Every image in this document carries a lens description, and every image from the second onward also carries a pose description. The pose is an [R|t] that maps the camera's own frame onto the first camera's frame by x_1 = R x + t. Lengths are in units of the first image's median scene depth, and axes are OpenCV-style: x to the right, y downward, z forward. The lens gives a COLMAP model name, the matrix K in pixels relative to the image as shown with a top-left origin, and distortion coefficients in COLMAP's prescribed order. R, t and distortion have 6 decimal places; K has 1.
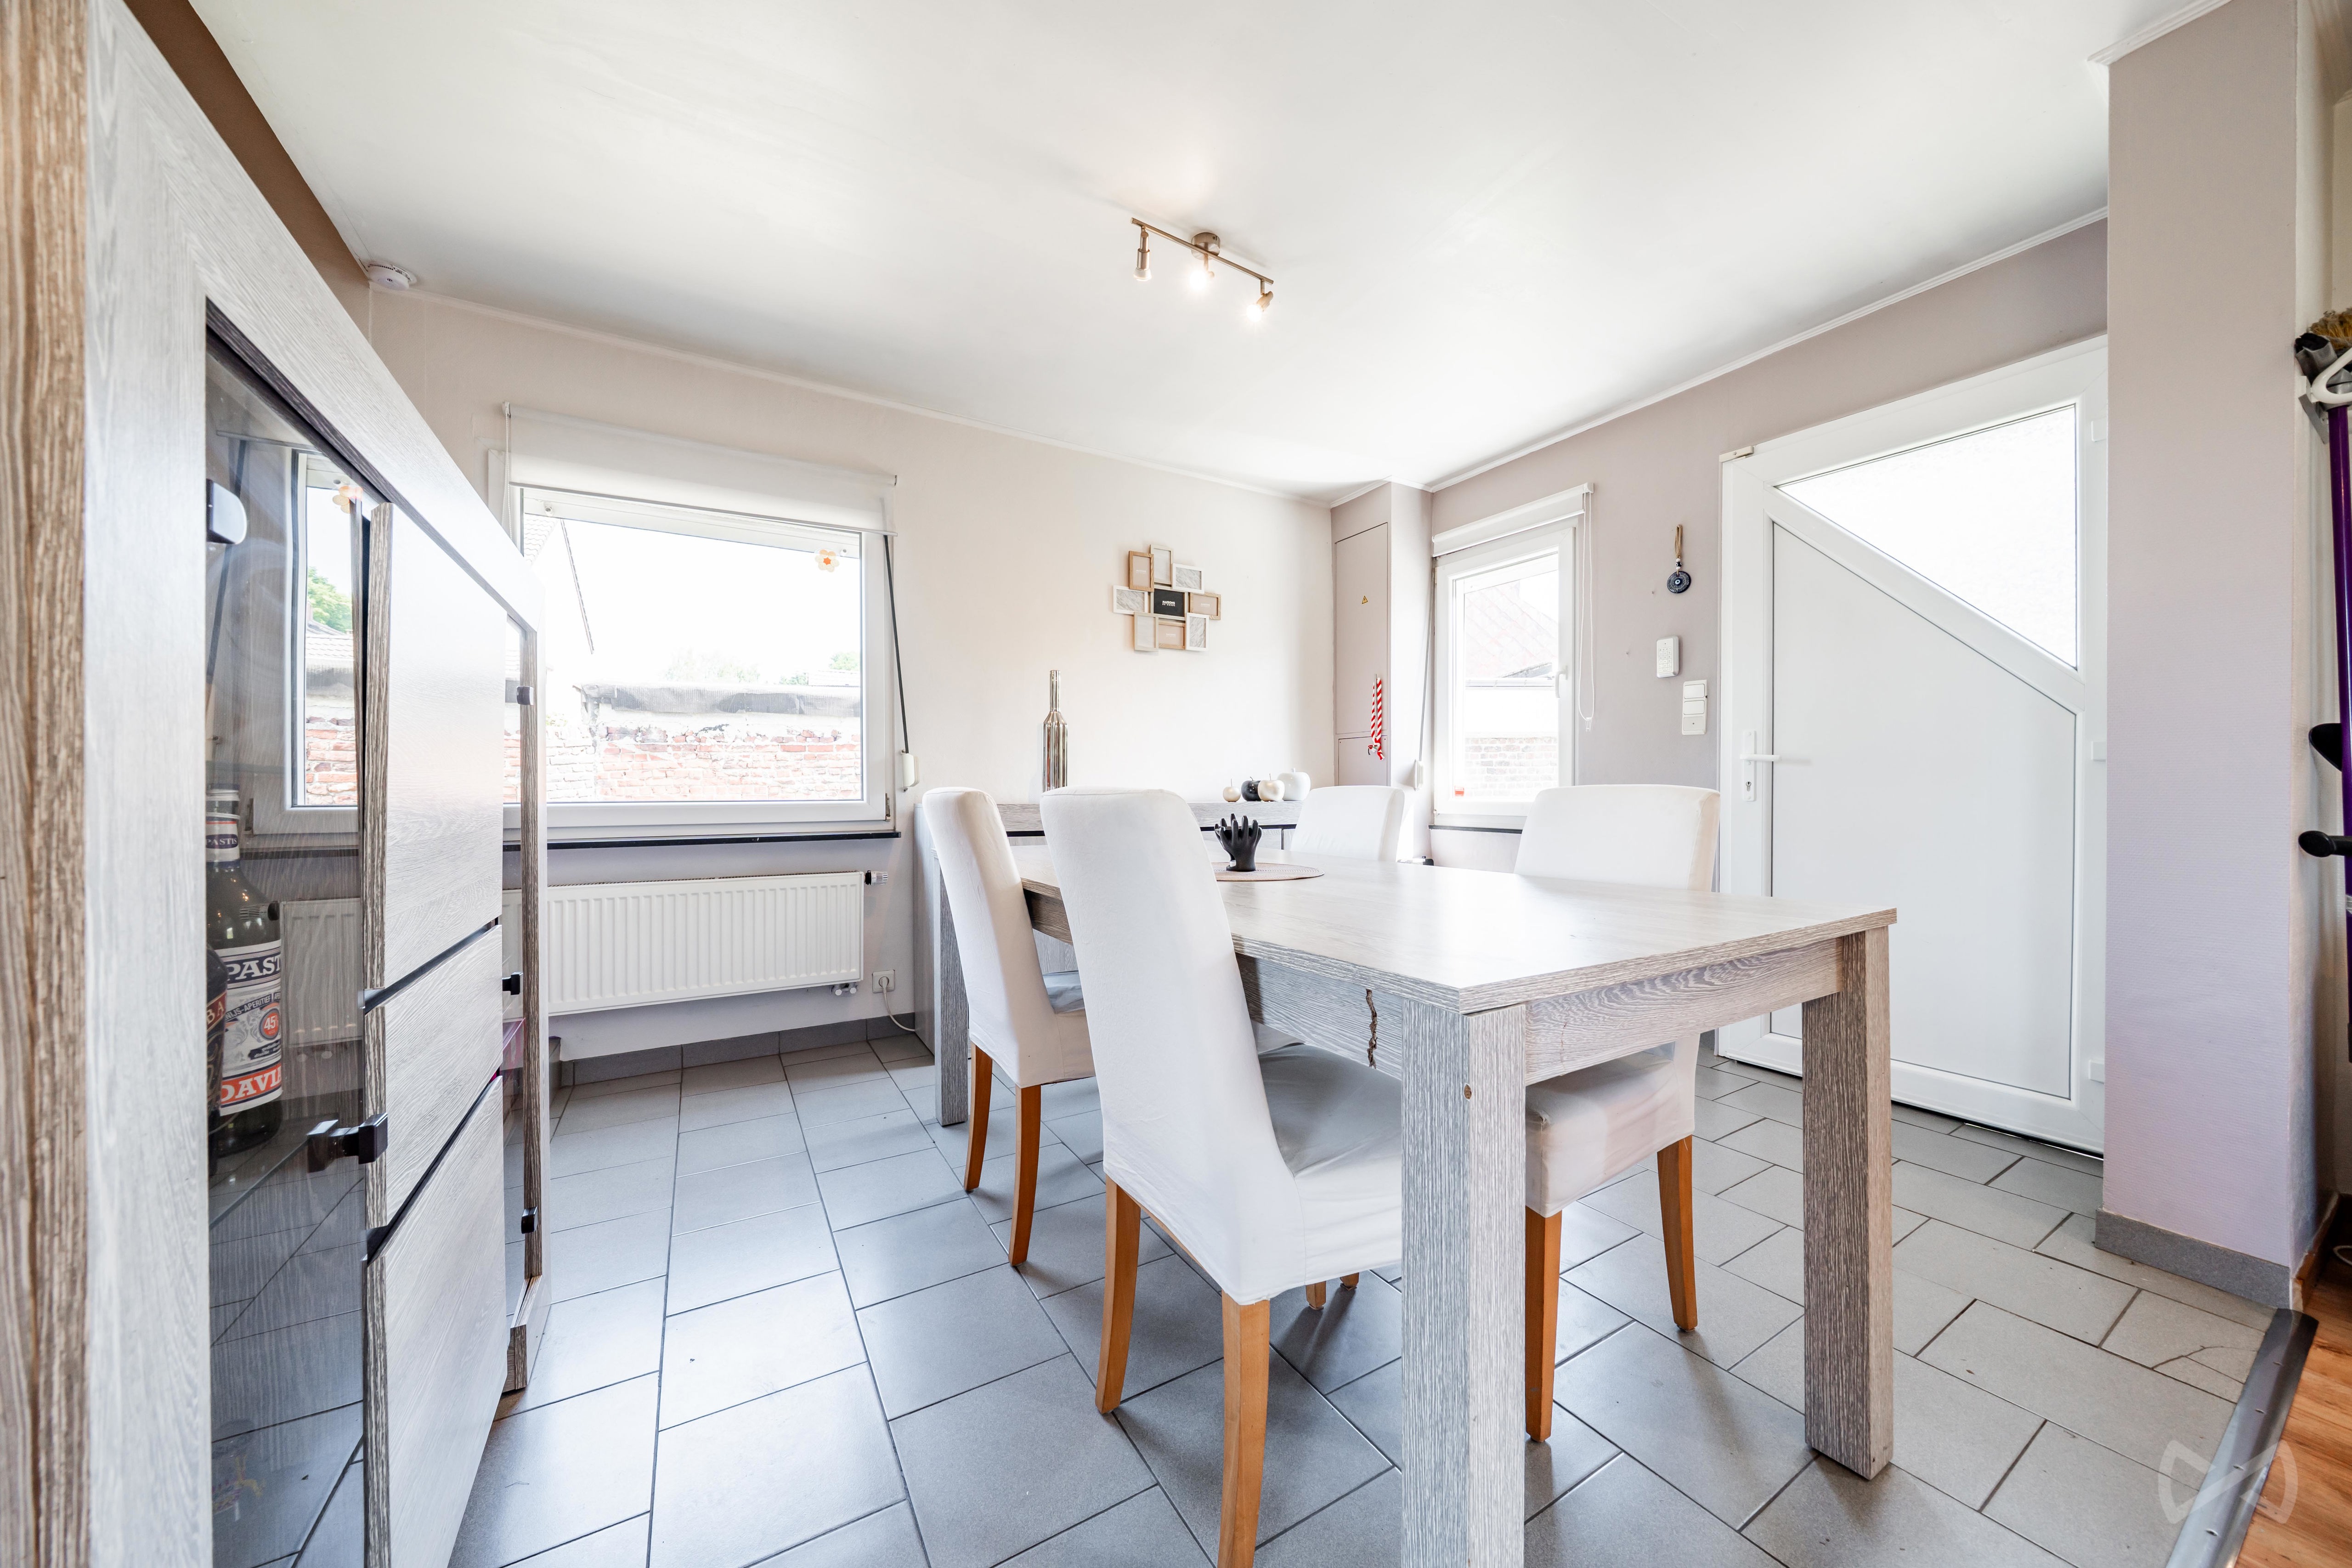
lens RADIAL K [[798.6, 0, 1168.4], [0, 798.6, 789.8], [0, 0, 1]] dist [-0.002412, -0.001595]
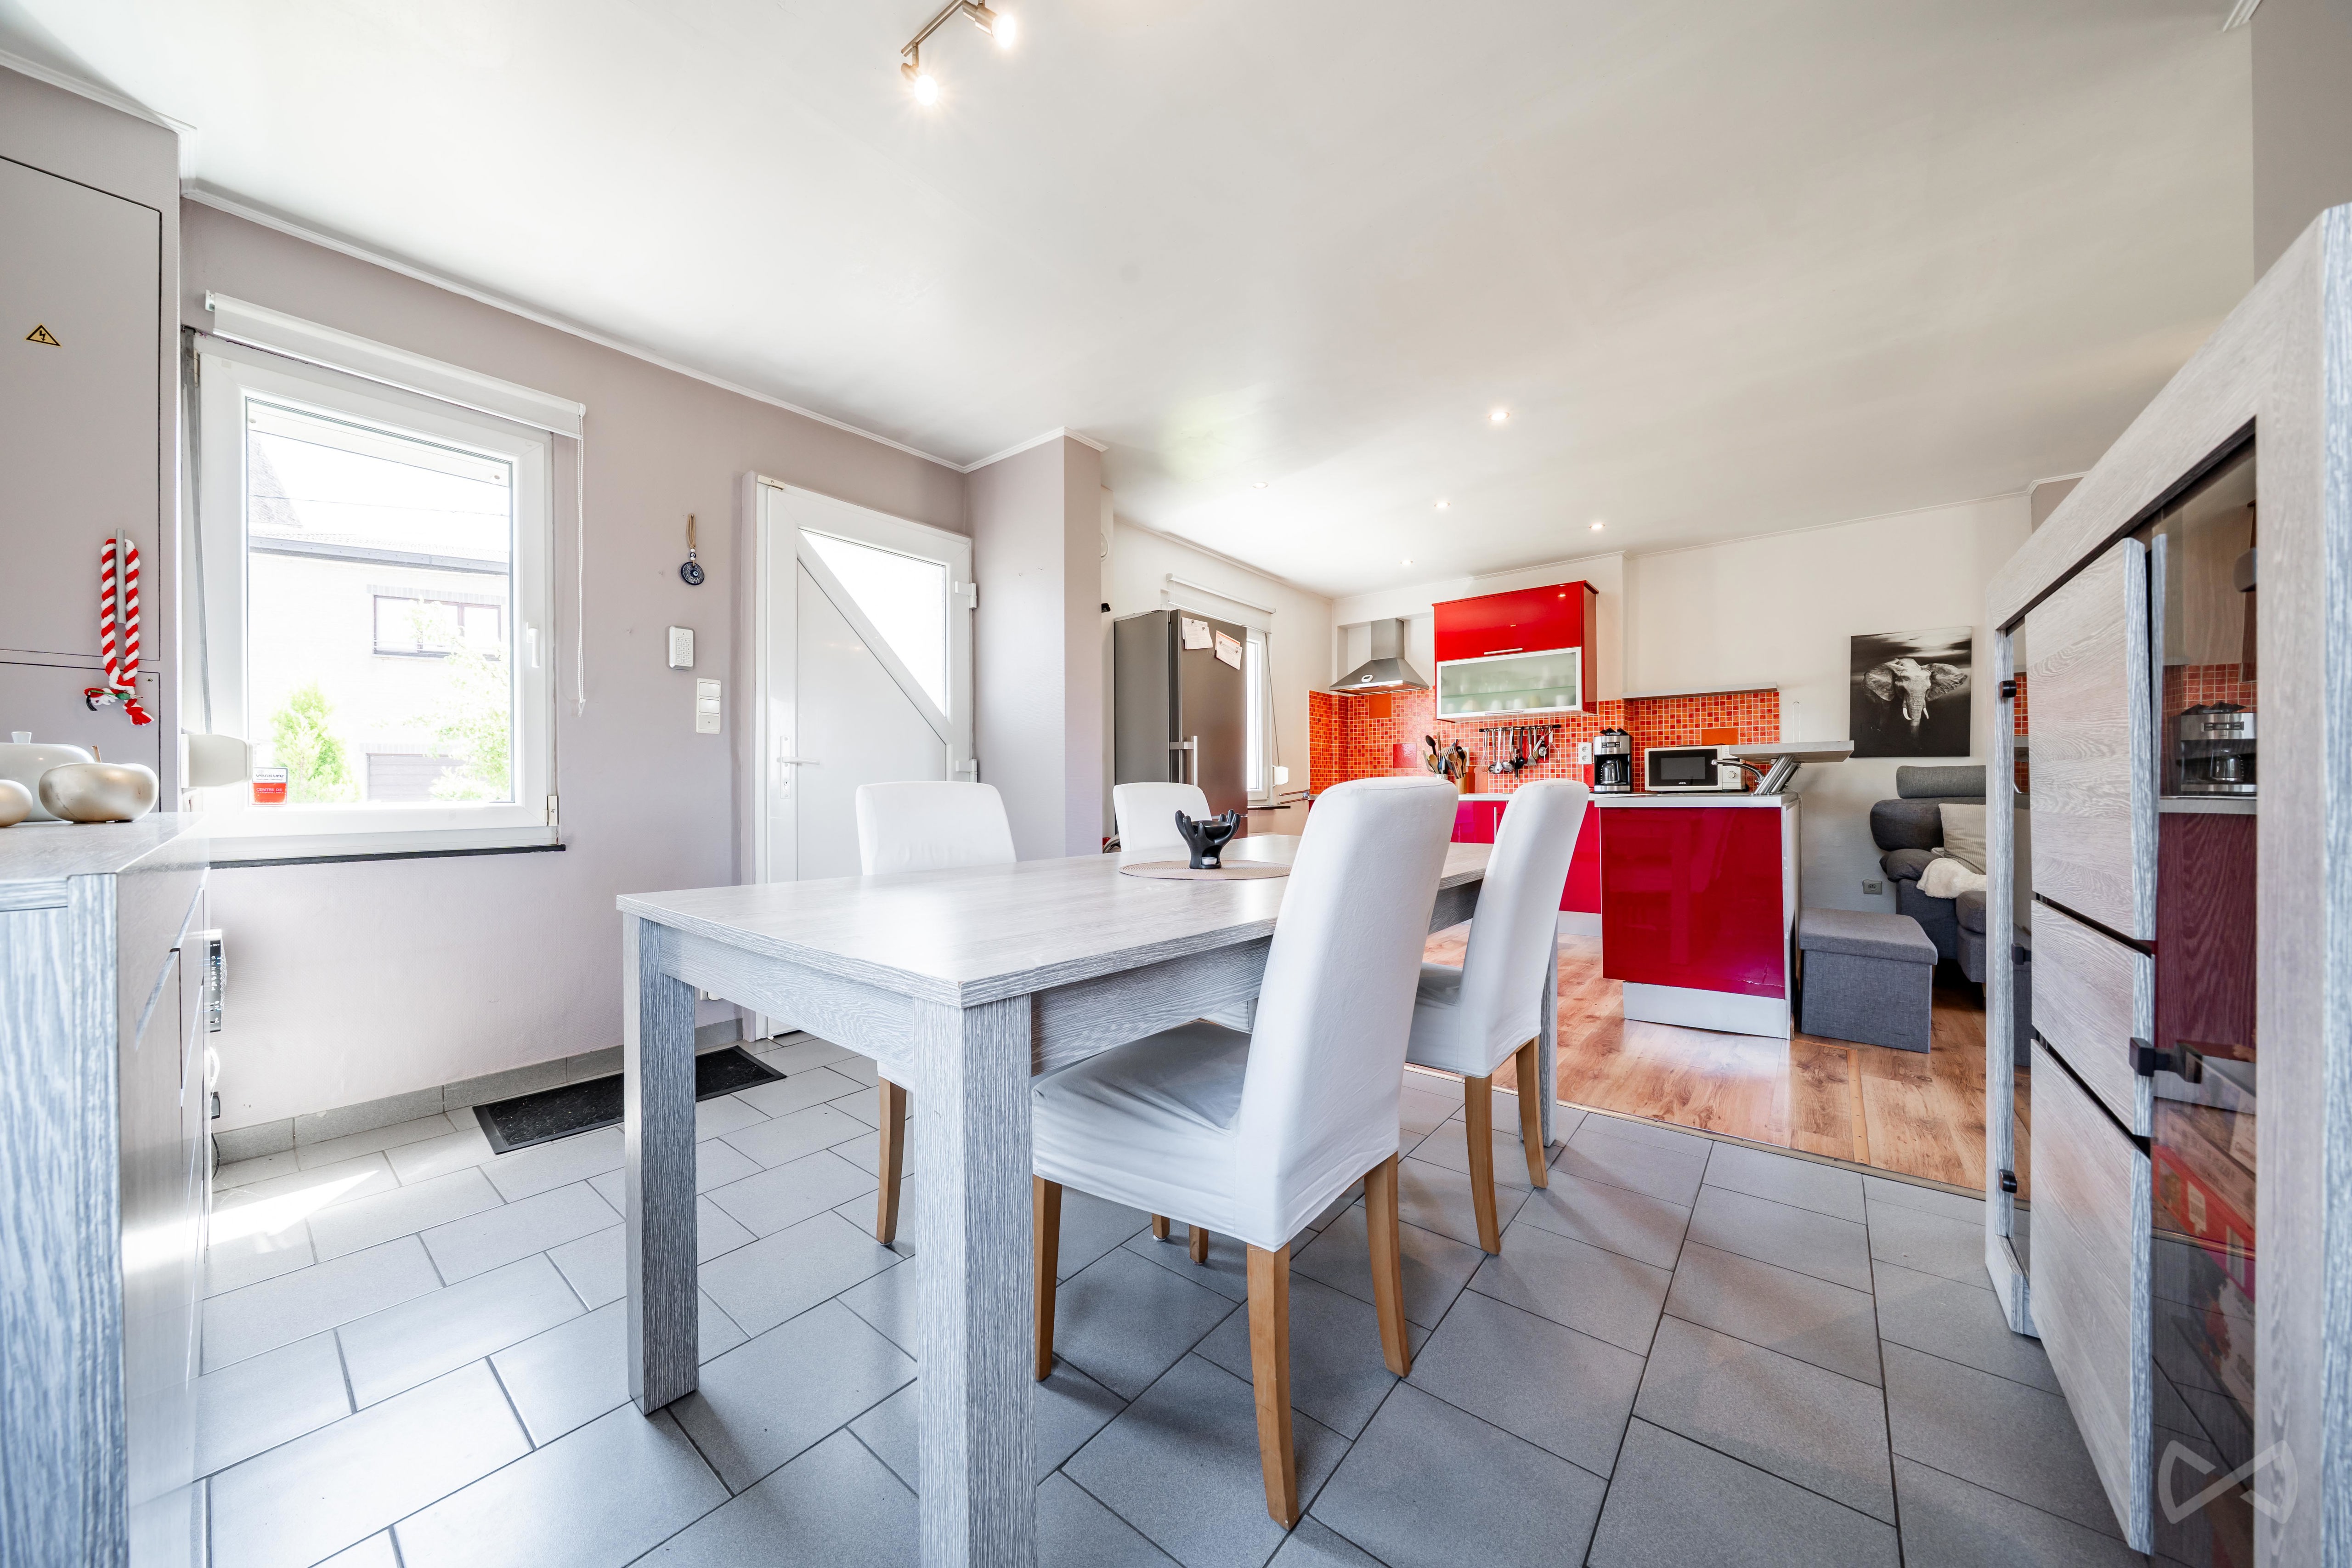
lens RADIAL K [[798.6, 0, 1168.4], [0, 798.6, 789.8], [0, 0, 1]] dist [-0.002412, -0.001595]
pose [[-0.347079, 0.000067, 0.937836, -0.385746], [0.002818, 0.999996, 0.000971, 0.001067], [-0.937832, 0.002980, -0.347077, 0.666606]]
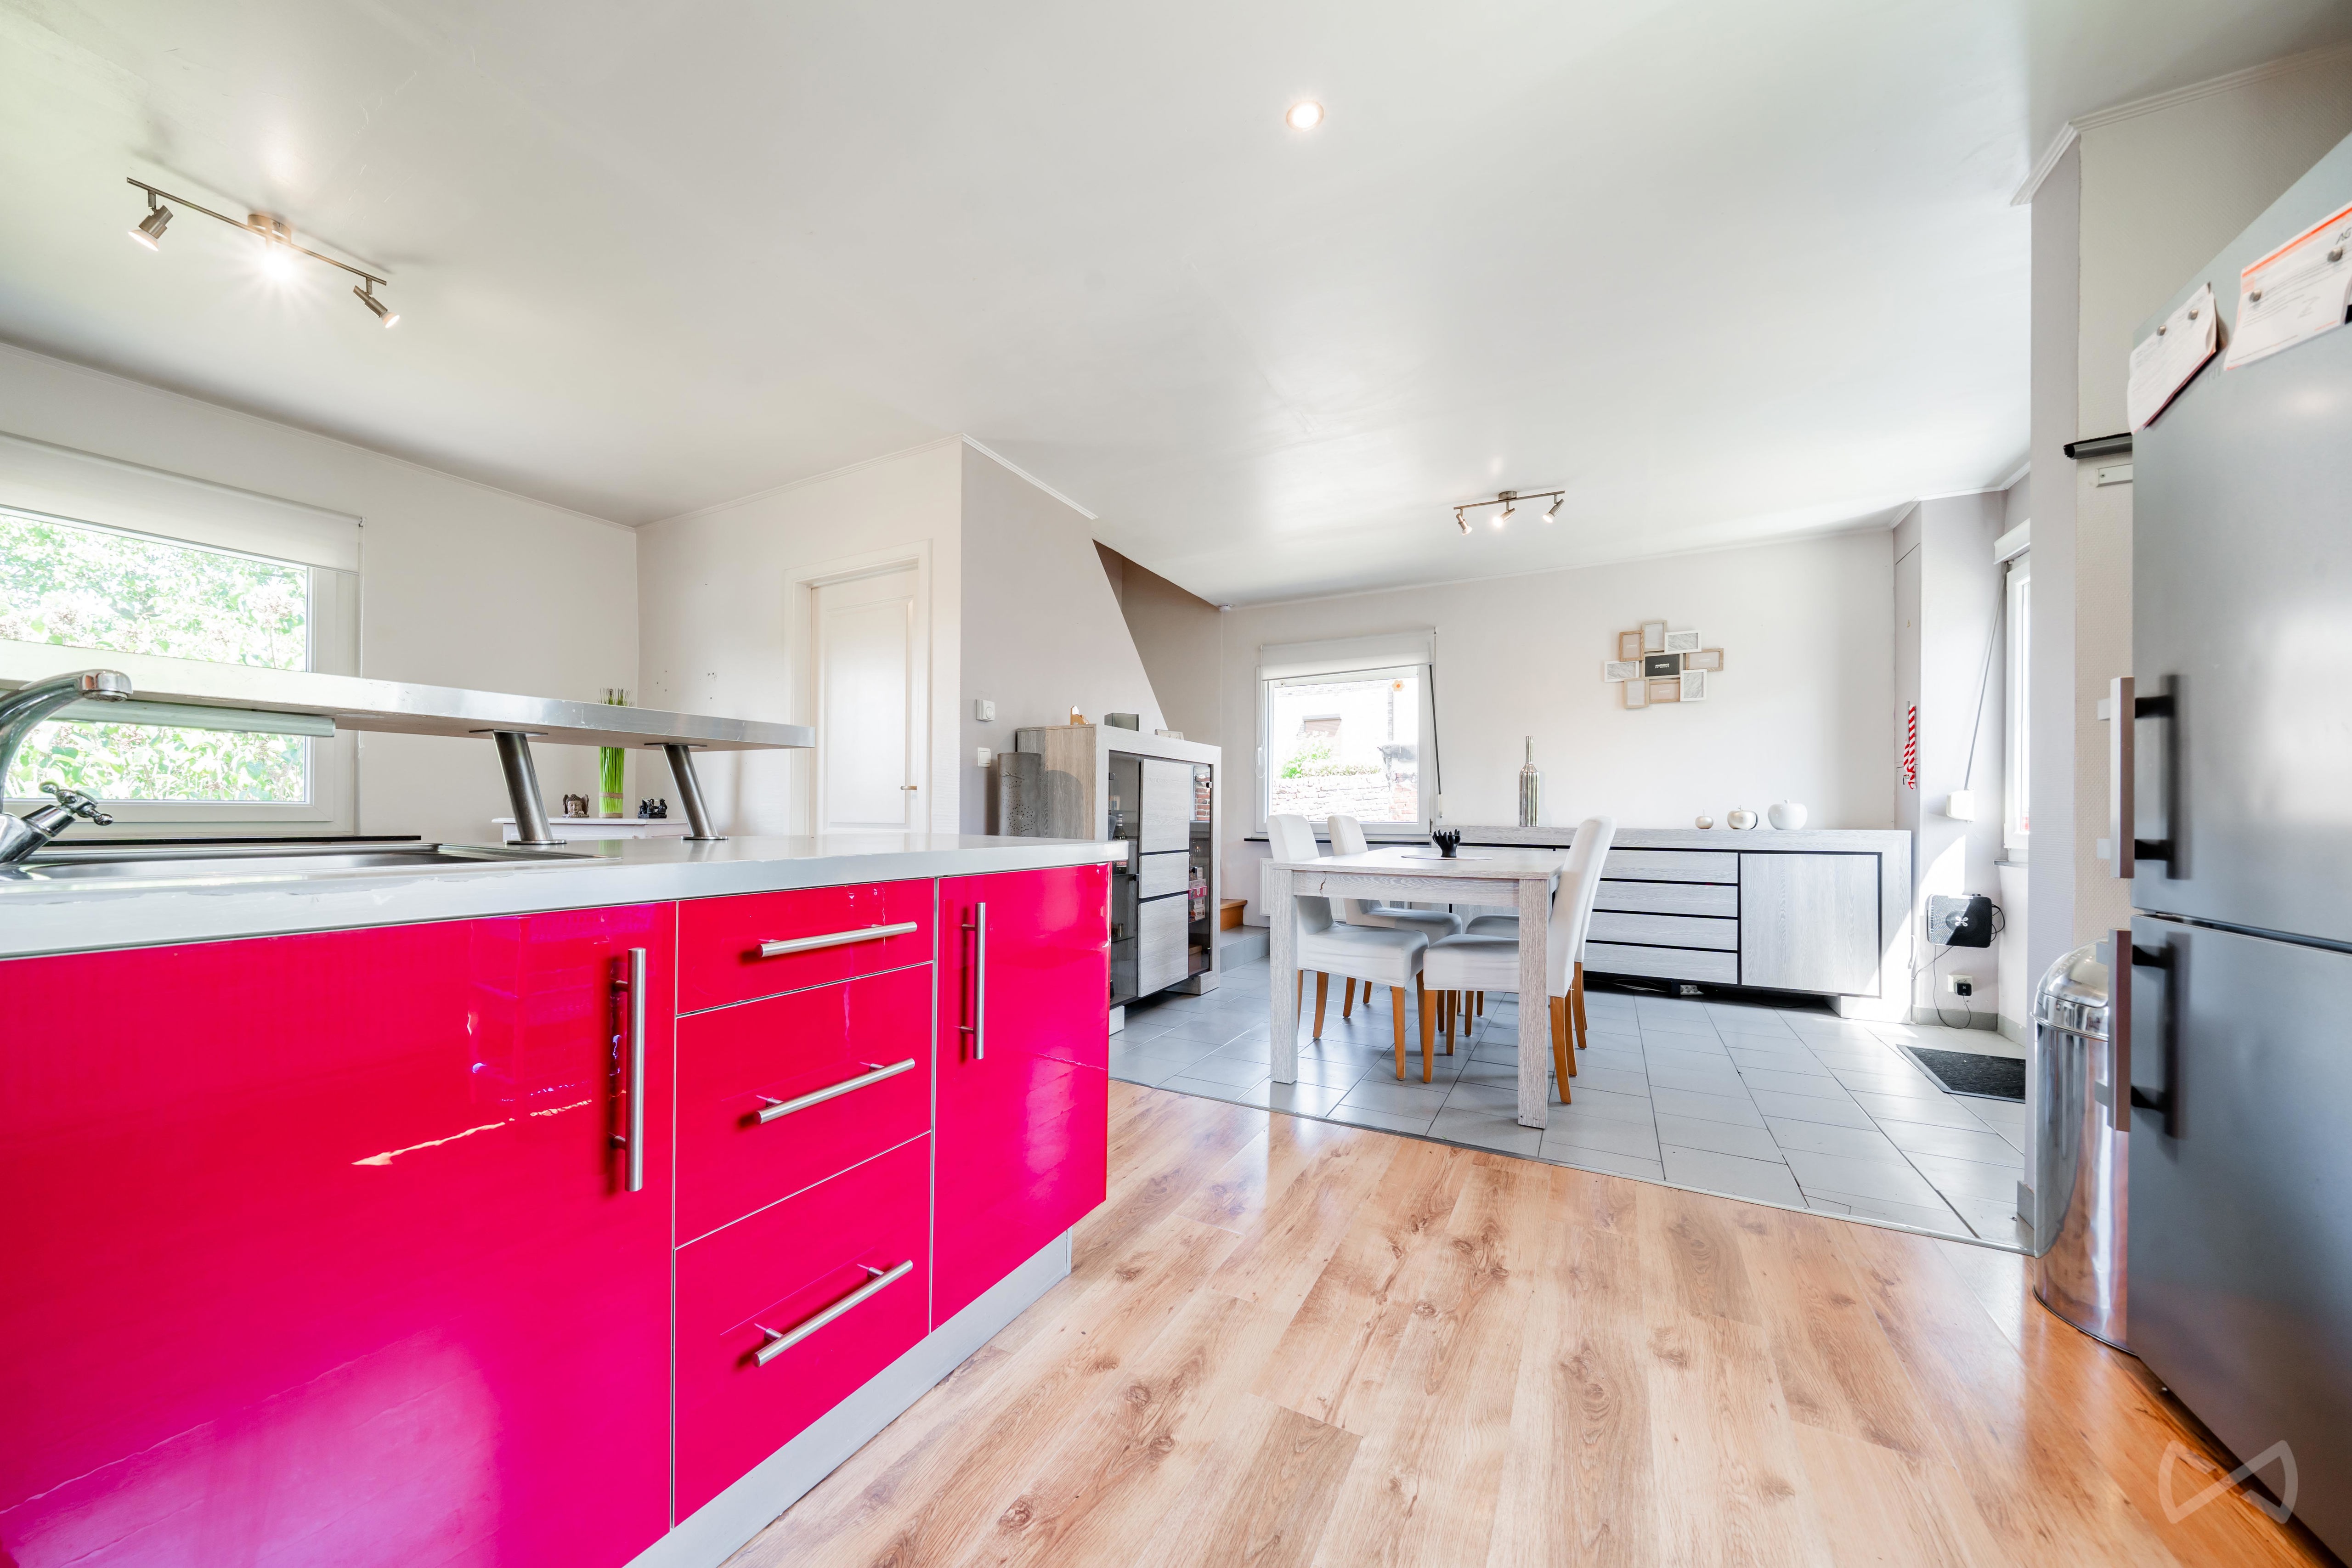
lens RADIAL K [[823.8, 0, 1134.4], [0, 823.8, 809.6], [0, 0, 1]] dist [-0.003457, -0.000240]
pose [[0.497685, -0.001483, -0.867357, 0.712788], [-0.005004, 0.999977, -0.004581, -0.004390], [0.867343, 0.006620, 0.497666, -0.335433]]
